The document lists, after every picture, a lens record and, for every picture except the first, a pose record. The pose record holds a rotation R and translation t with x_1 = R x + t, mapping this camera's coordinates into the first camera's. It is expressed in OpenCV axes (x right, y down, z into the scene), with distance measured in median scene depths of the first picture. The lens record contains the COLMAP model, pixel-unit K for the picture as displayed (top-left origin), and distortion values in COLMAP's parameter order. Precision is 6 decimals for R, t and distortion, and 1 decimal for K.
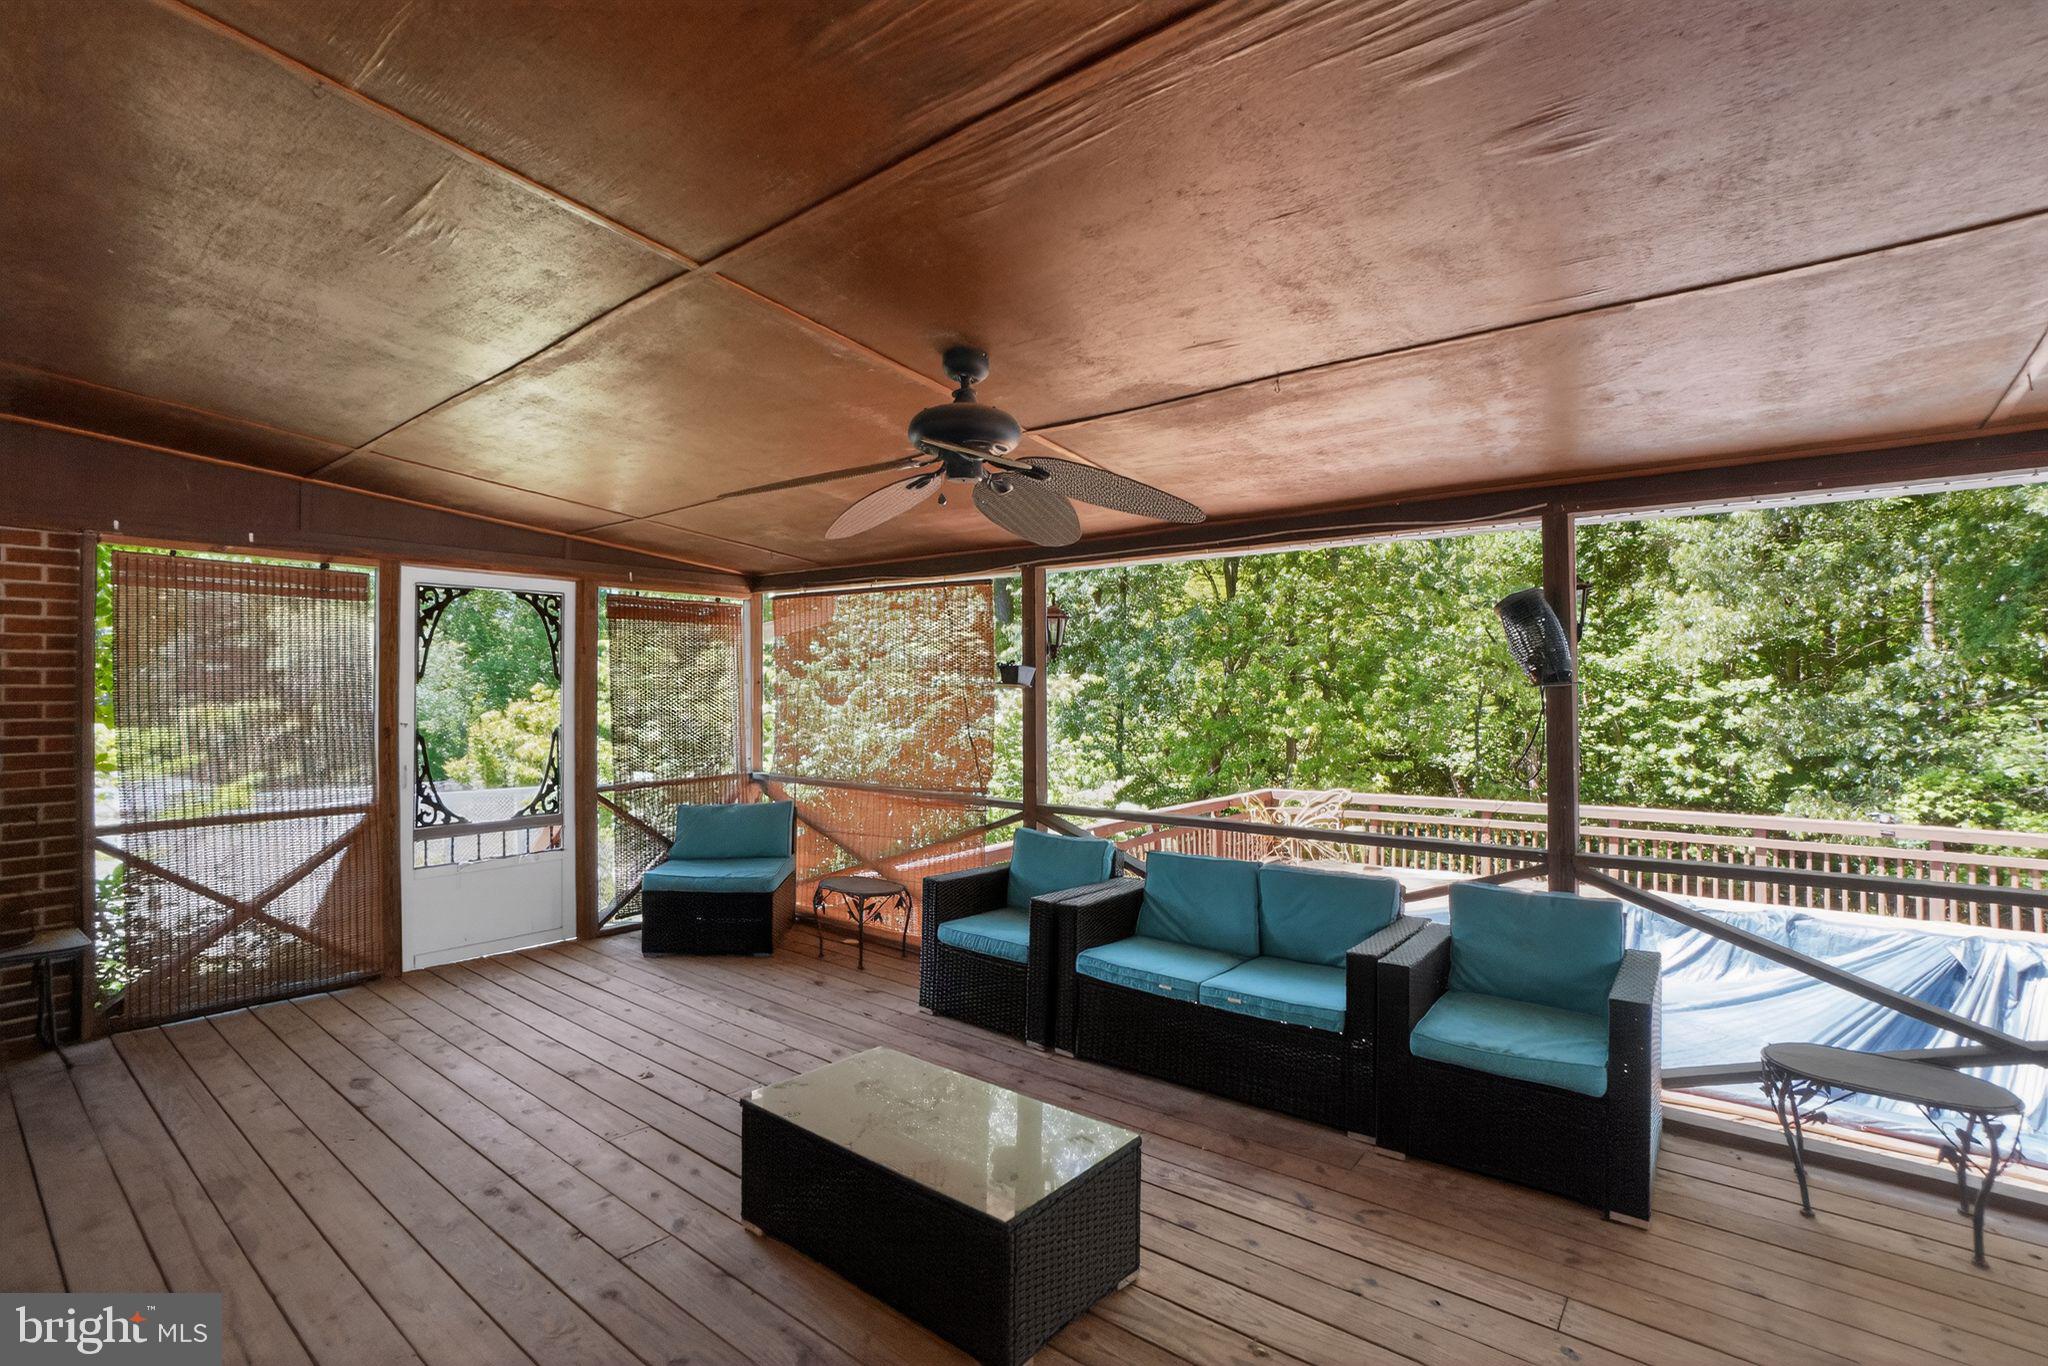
lens RADIAL K [[917.3, 0, 1013.2], [0, 917.3, 704.0], [0, 0, 1]] dist [-0.042939, 0.000815]
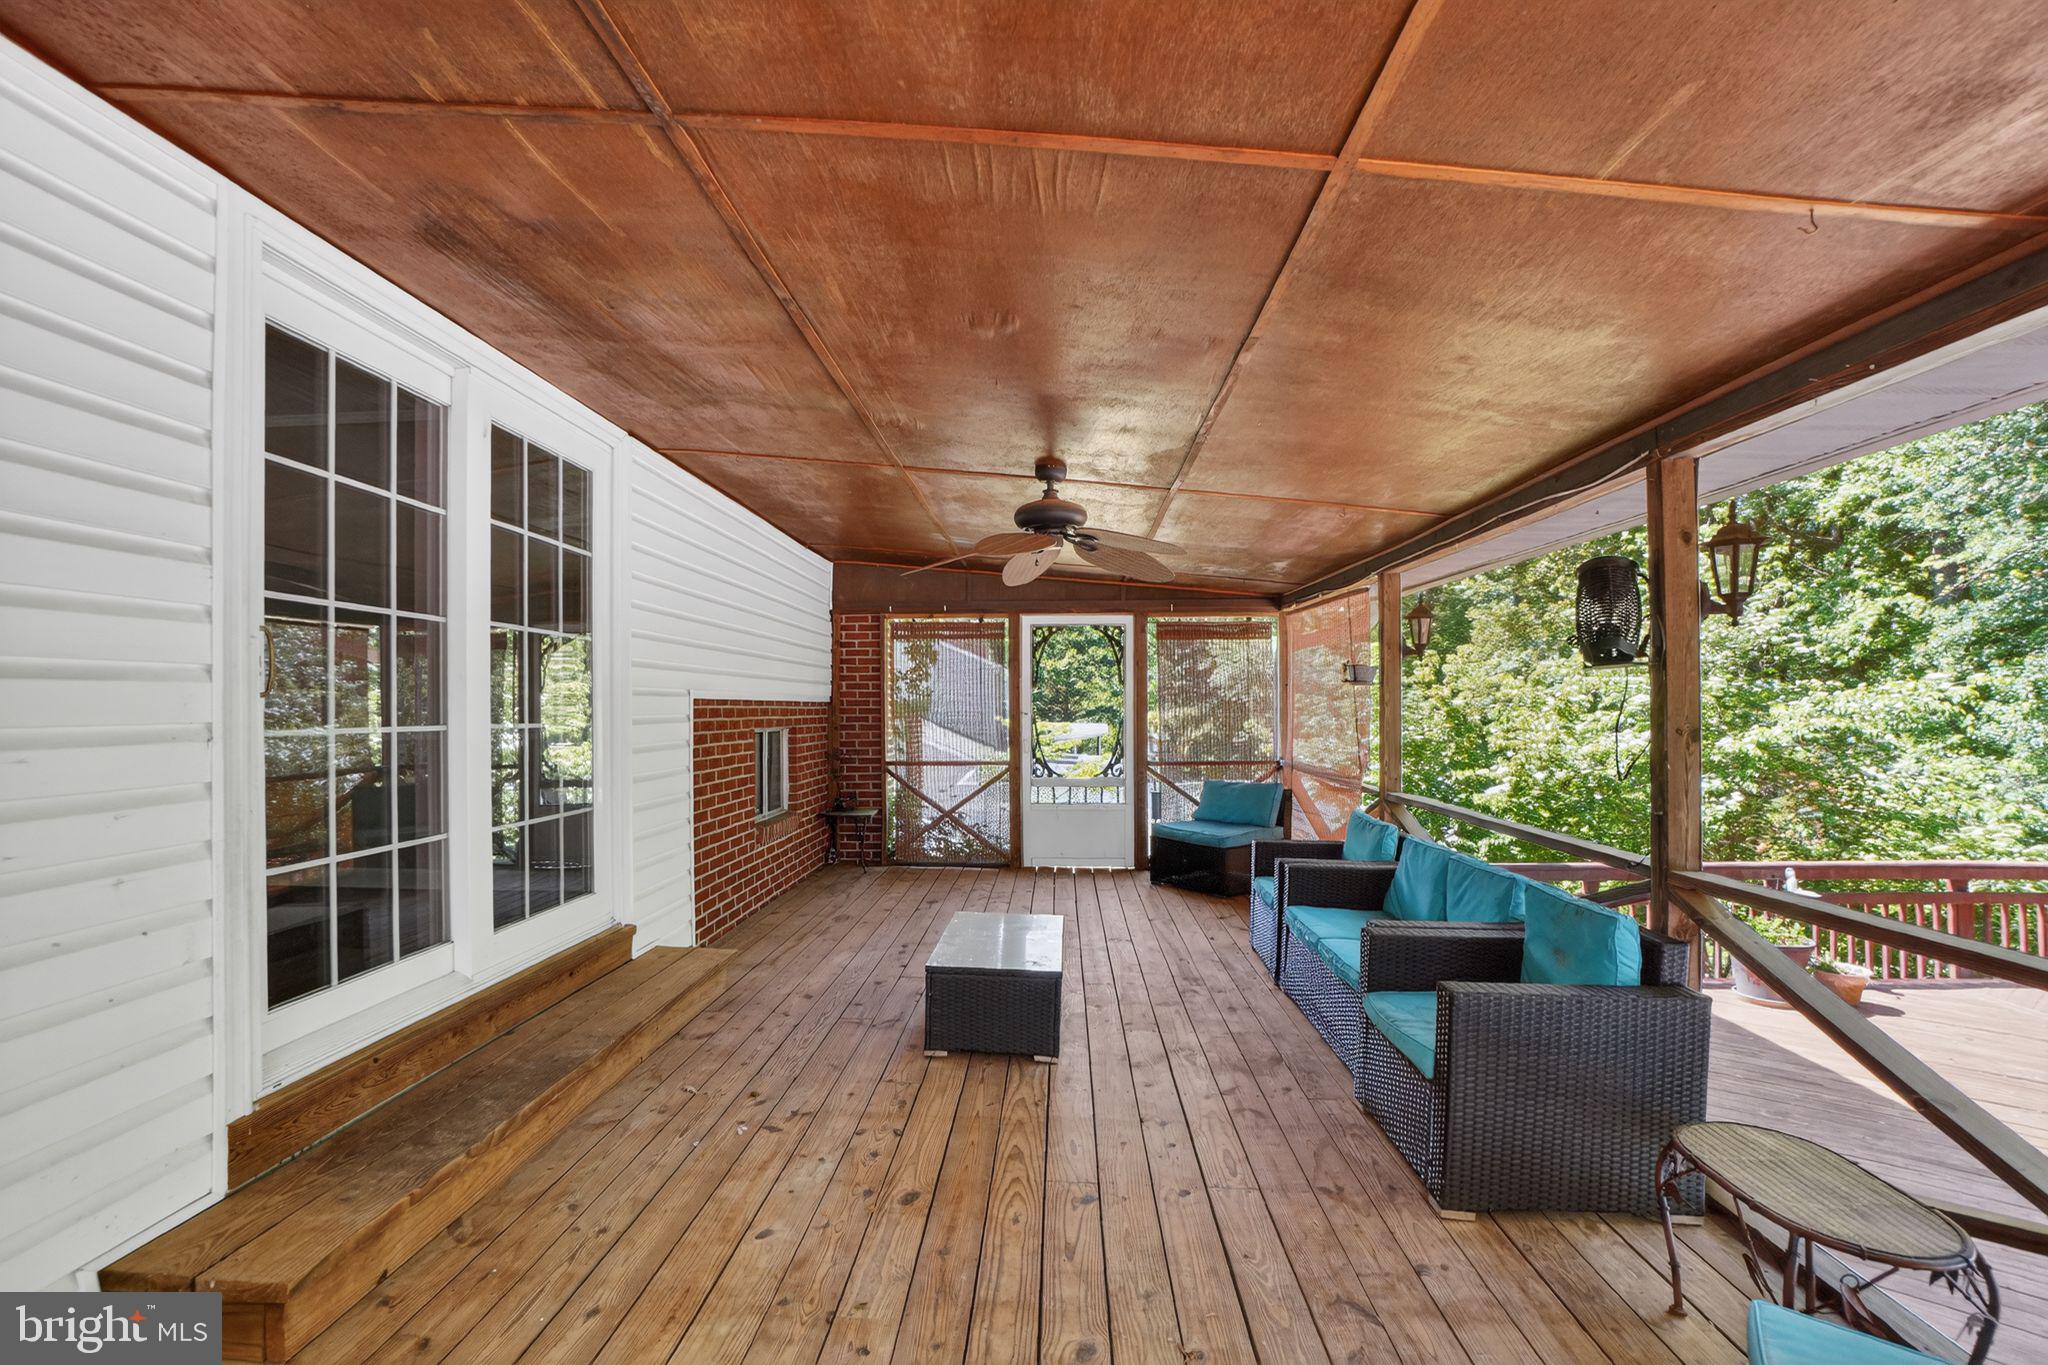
lens RADIAL K [[917.3, 0, 1013.2], [0, 917.3, 703.5], [0, 0, 1]] dist [-0.042939, 0.000815]
pose [[0.580147, -0.004798, -0.814497, 0.643554], [-0.007269, 0.999912, -0.011069, 0.023116], [0.814479, 0.012342, 0.580062, 0.020809]]
